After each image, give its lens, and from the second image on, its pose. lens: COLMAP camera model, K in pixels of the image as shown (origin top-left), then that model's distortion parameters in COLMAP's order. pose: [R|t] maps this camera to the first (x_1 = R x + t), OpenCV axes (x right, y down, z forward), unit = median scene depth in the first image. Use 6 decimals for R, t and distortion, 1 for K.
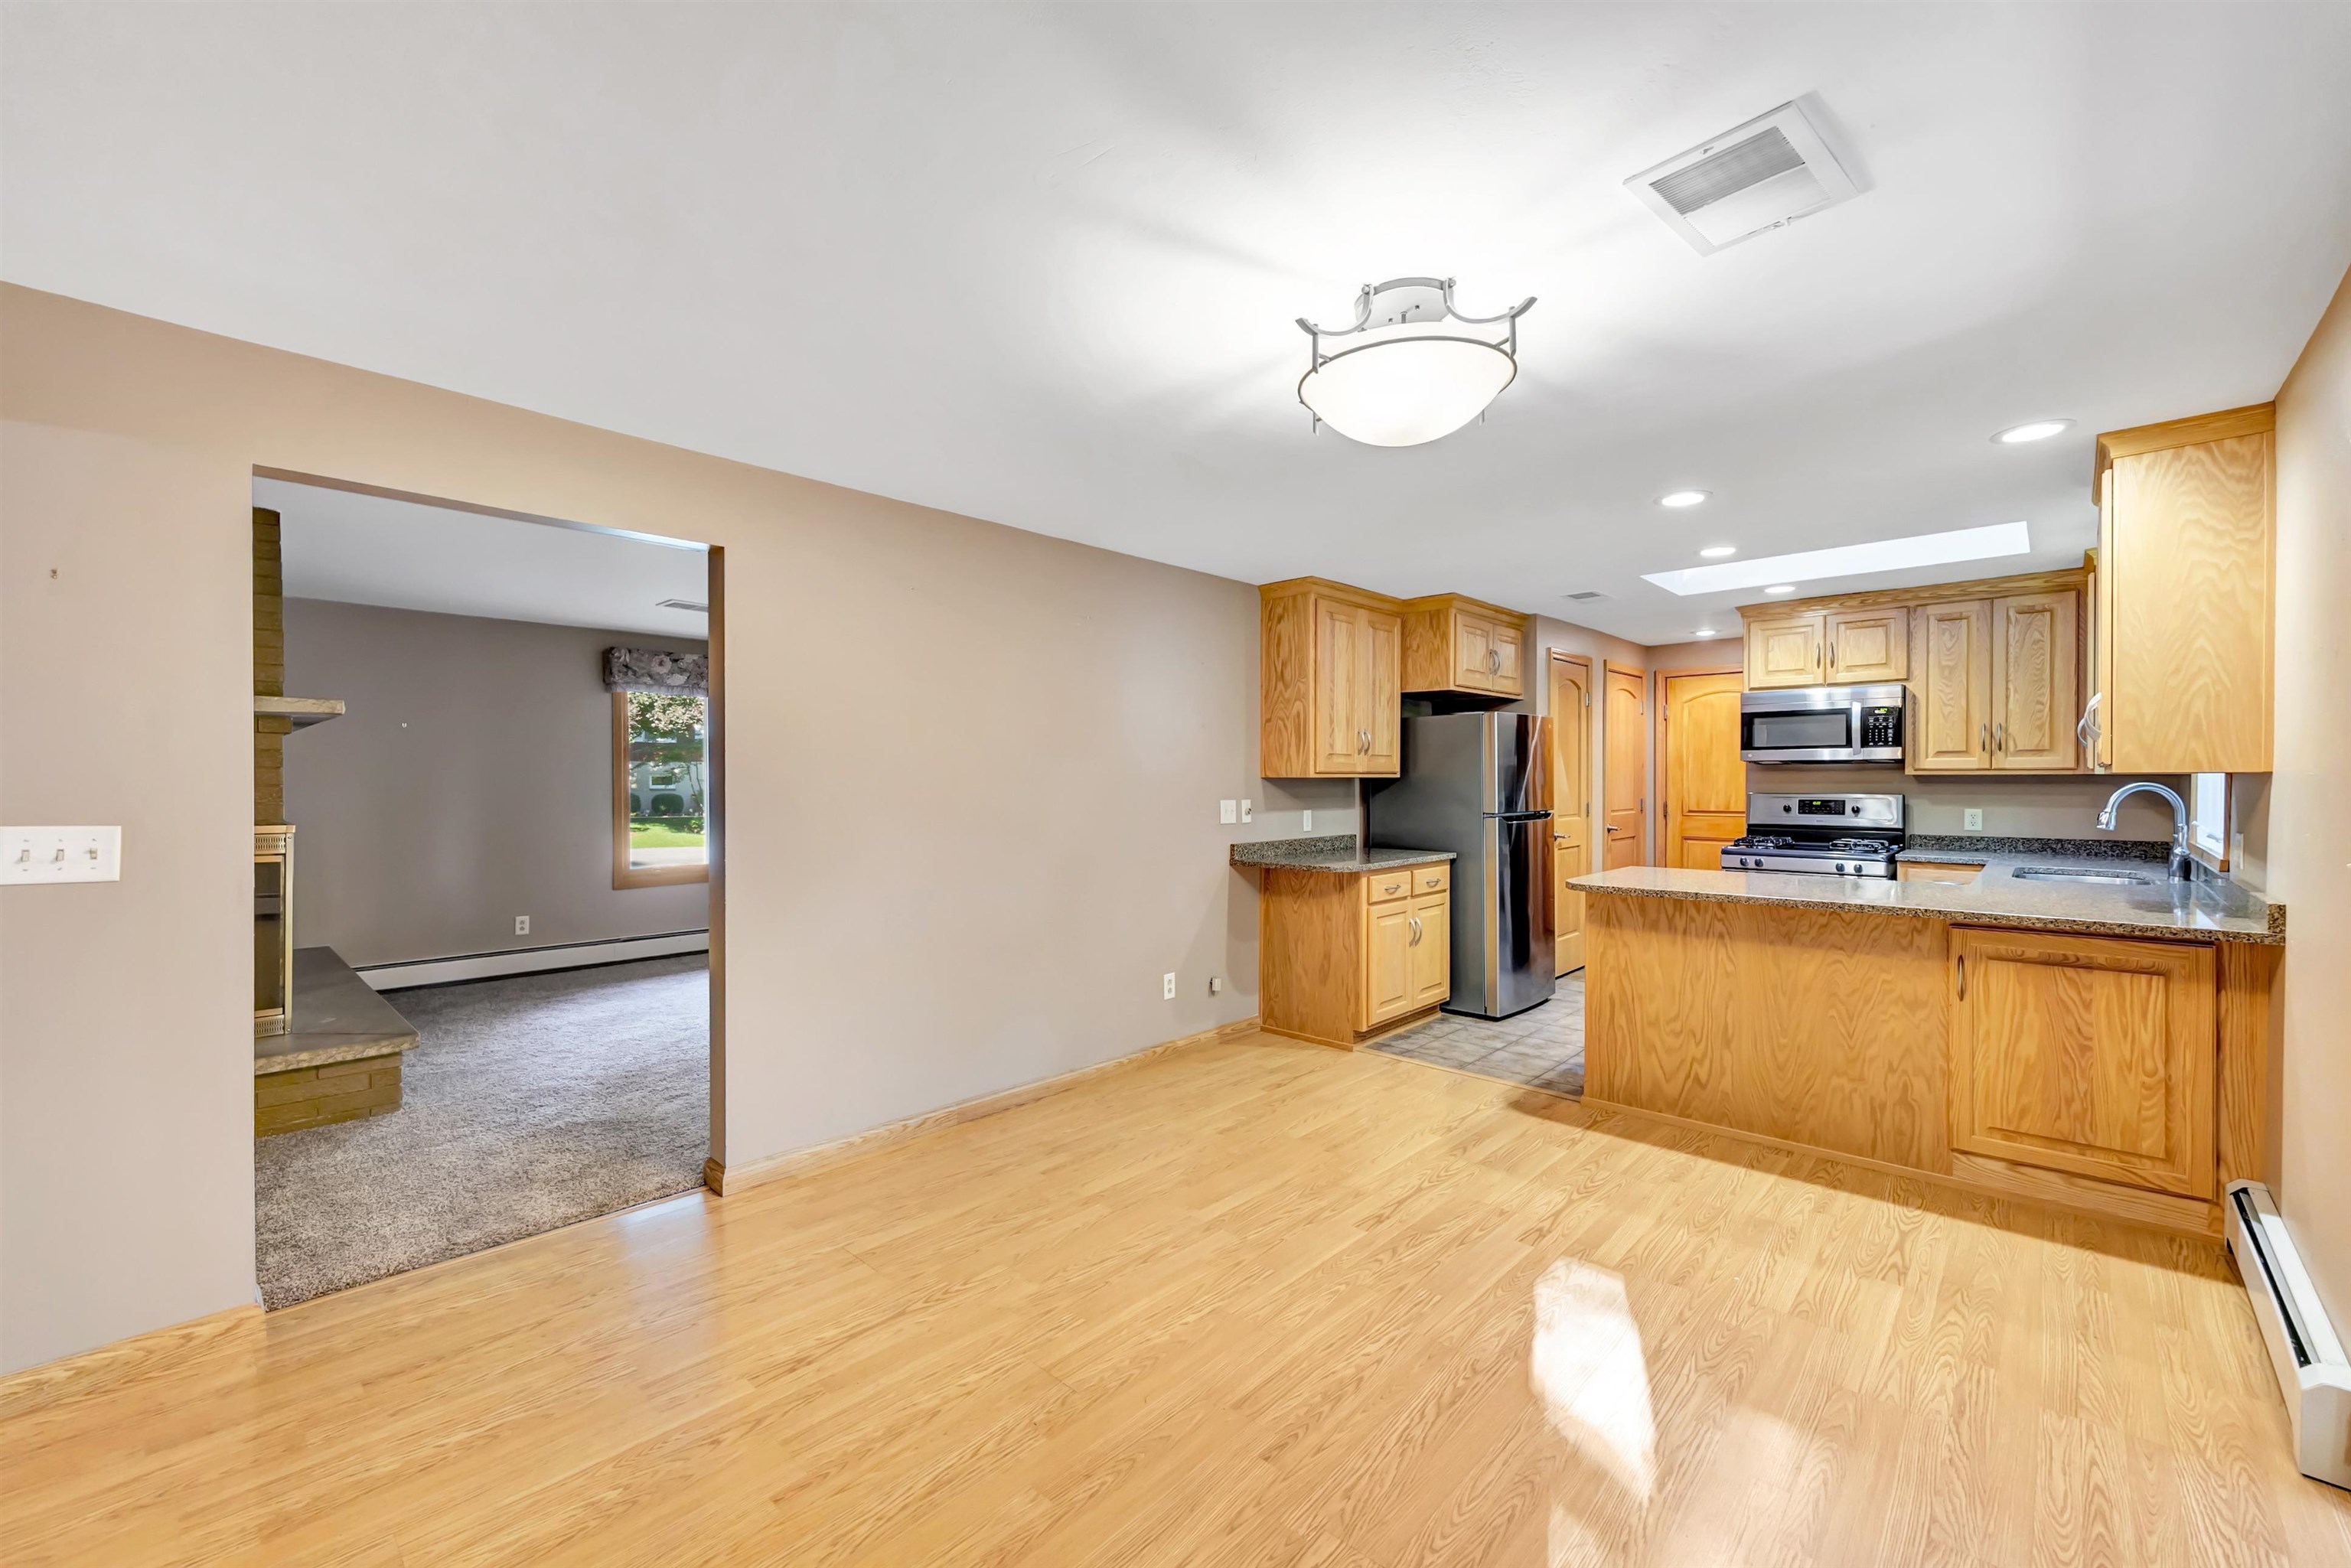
lens RADIAL K [[999.7, 0, 1175.5], [0, 999.7, 784.0], [0, 0, 1]] dist [-0.000889, 0.000087]
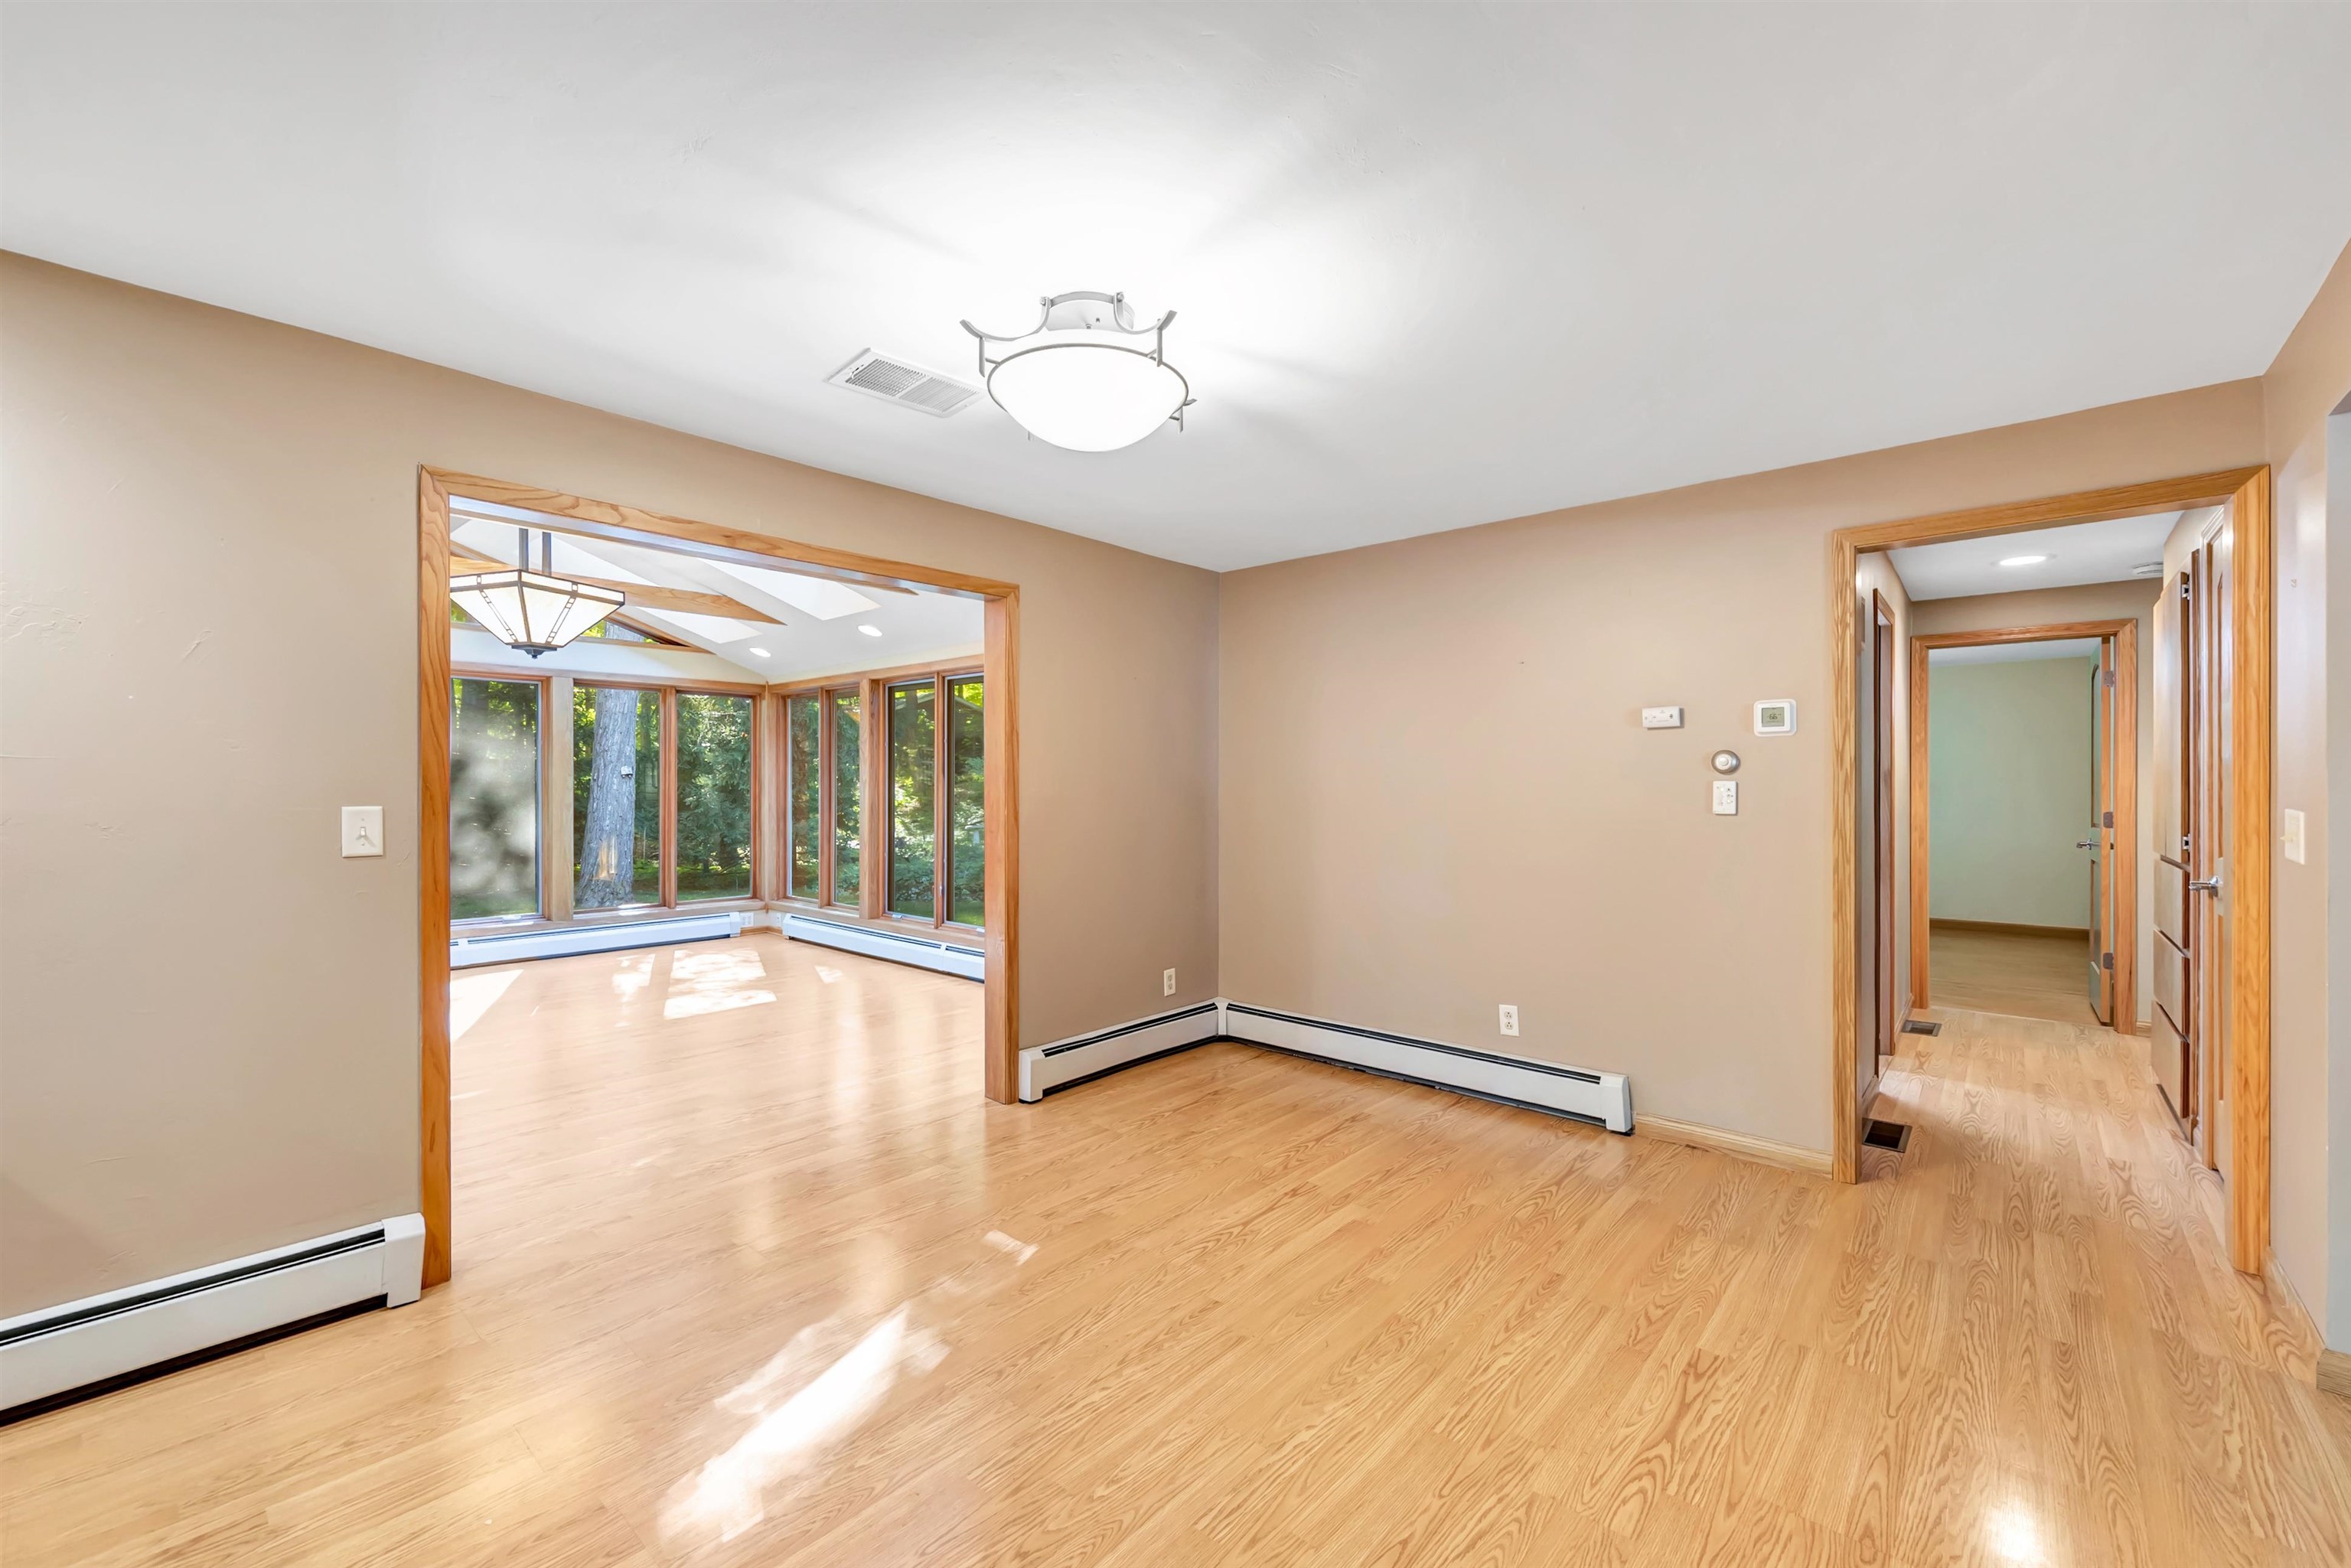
lens RADIAL K [[934.8, 0, 1133.5], [0, 934.8, 785.1], [0, 0, 1]] dist [-0.002363, -0.000291]
pose [[-0.999800, -0.004102, 0.019588, 0.077529], [-0.003994, 0.999977, 0.005570, 0.002807], [-0.019610, 0.005491, -0.999793, 0.961545]]
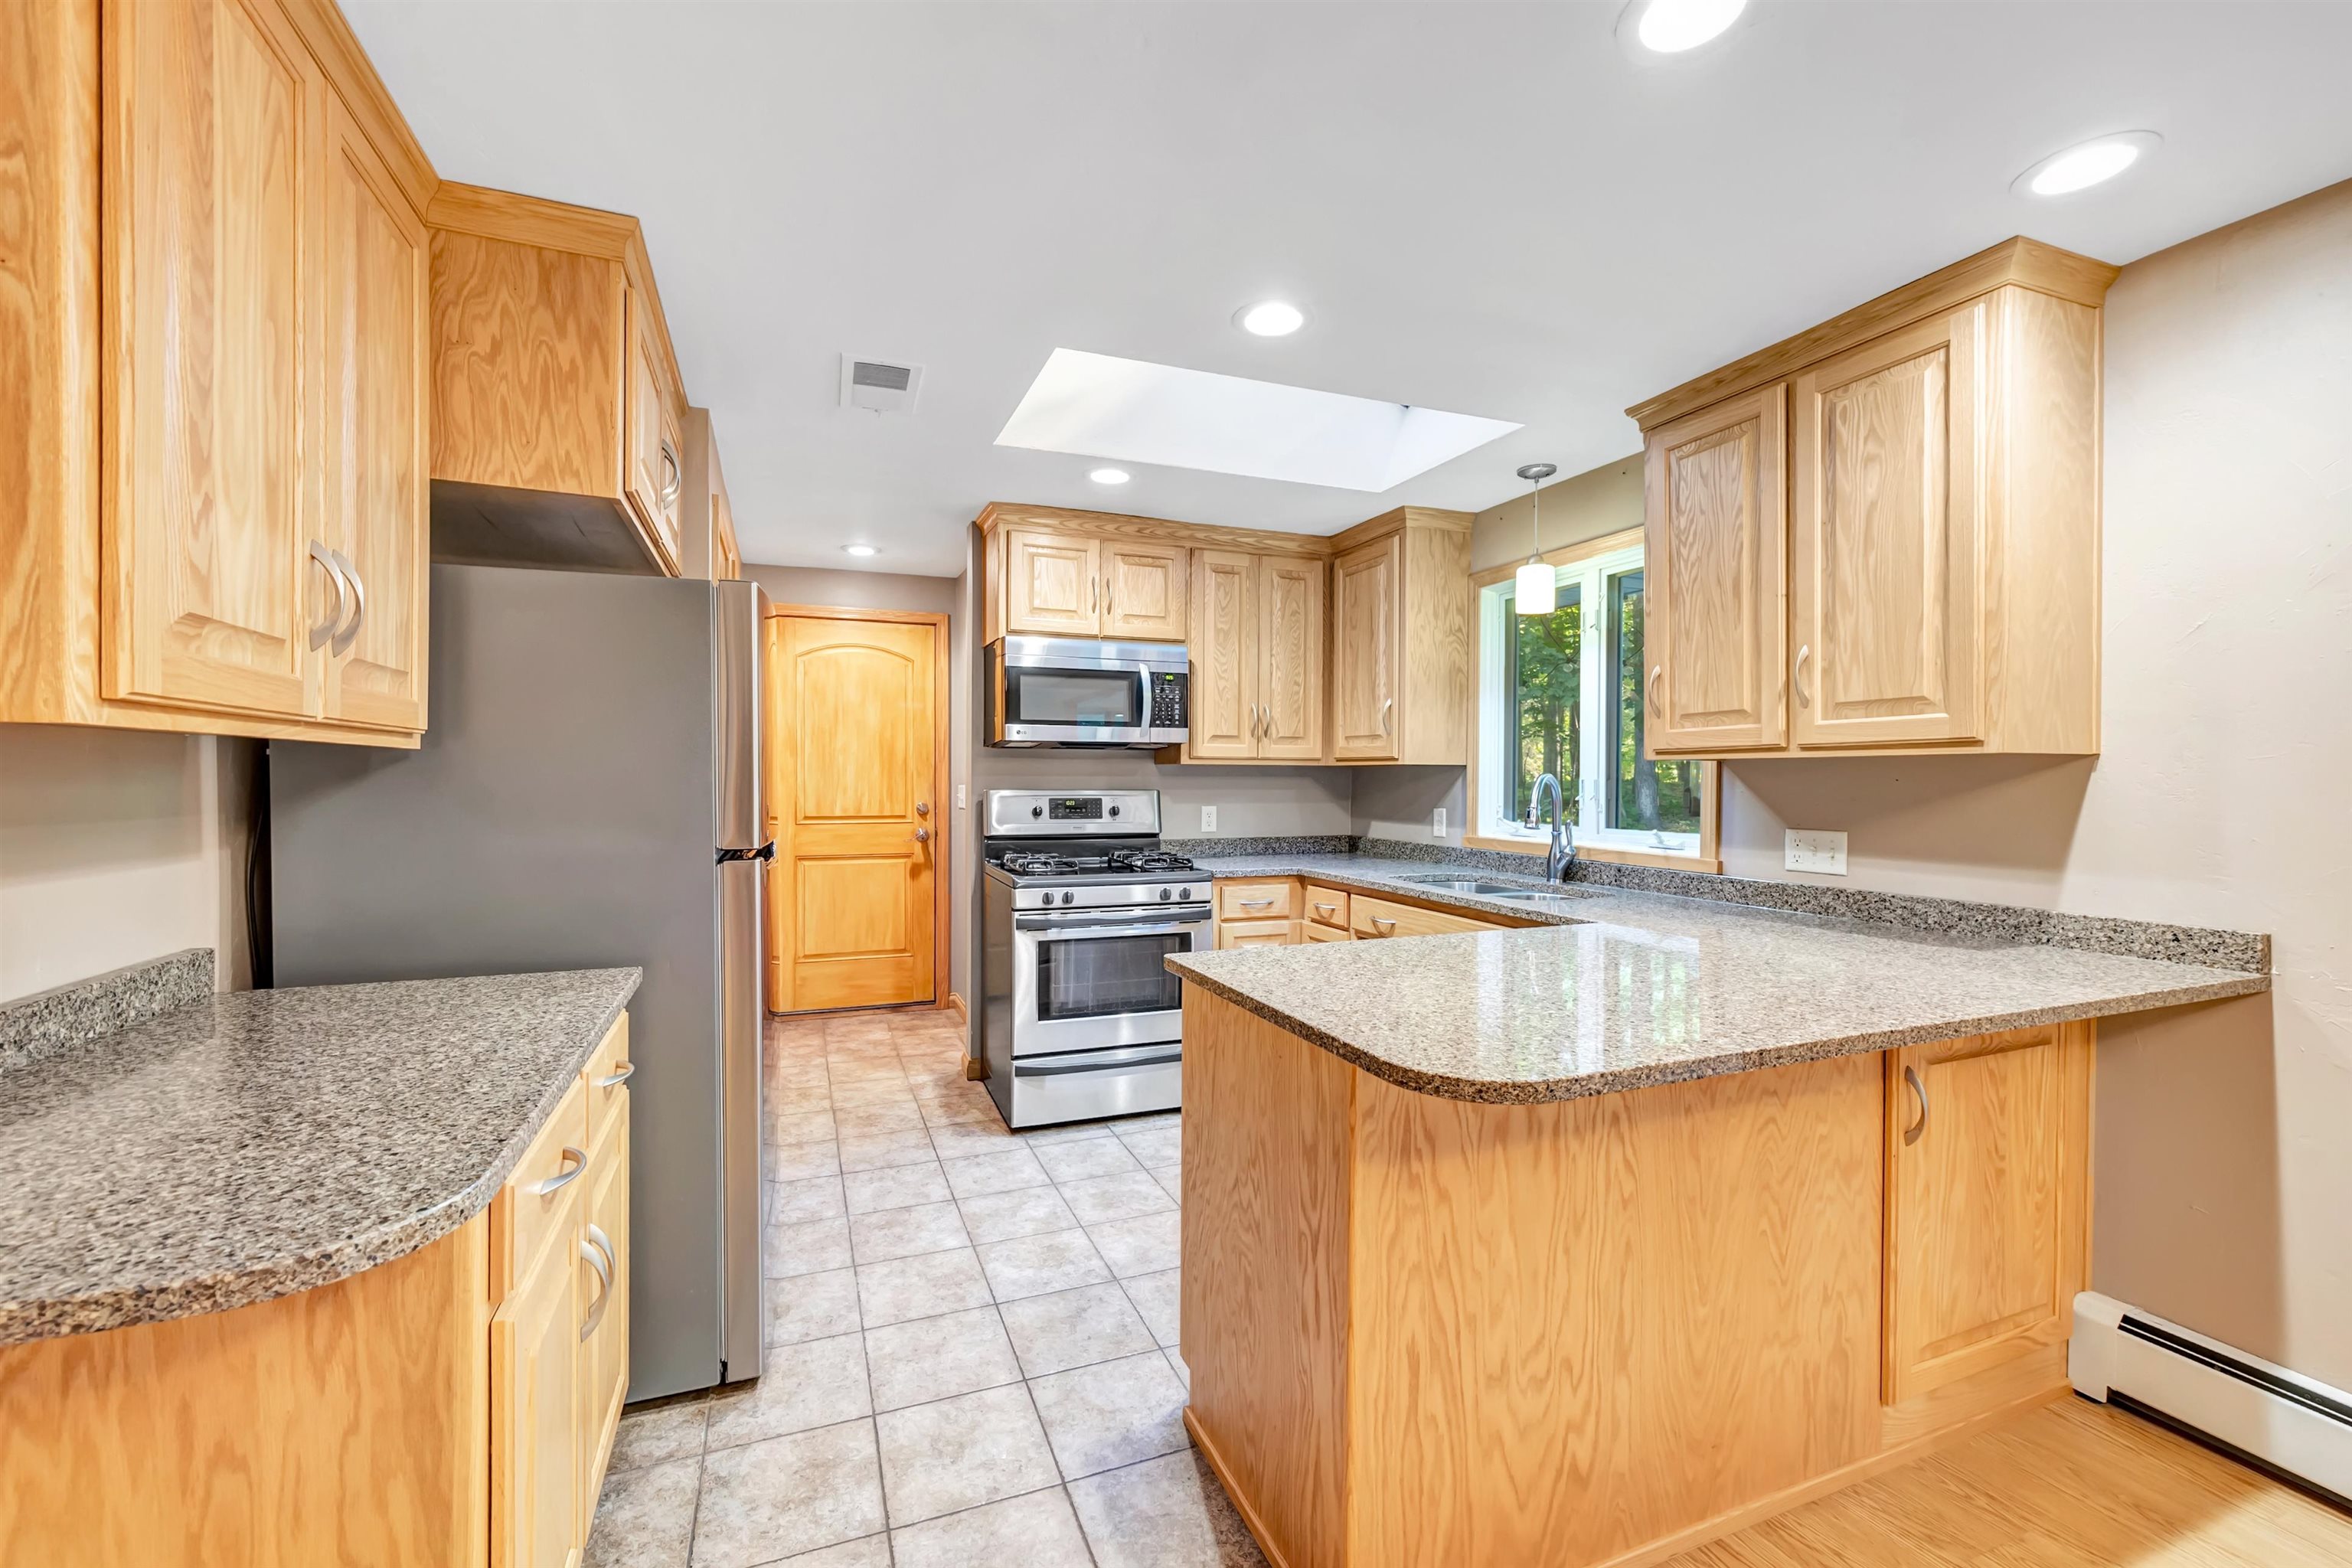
lens RADIAL K [[960.3, 0, 1176.0], [0, 960.3, 784.0], [0, 0, 1]] dist [-0.000784, 0.000245]
pose [[0.440394, -0.002512, 0.897801, 0.074854], [0.000357, 0.999996, 0.002622, 0.005056], [-0.897805, -0.000834, 0.440393, 0.829513]]
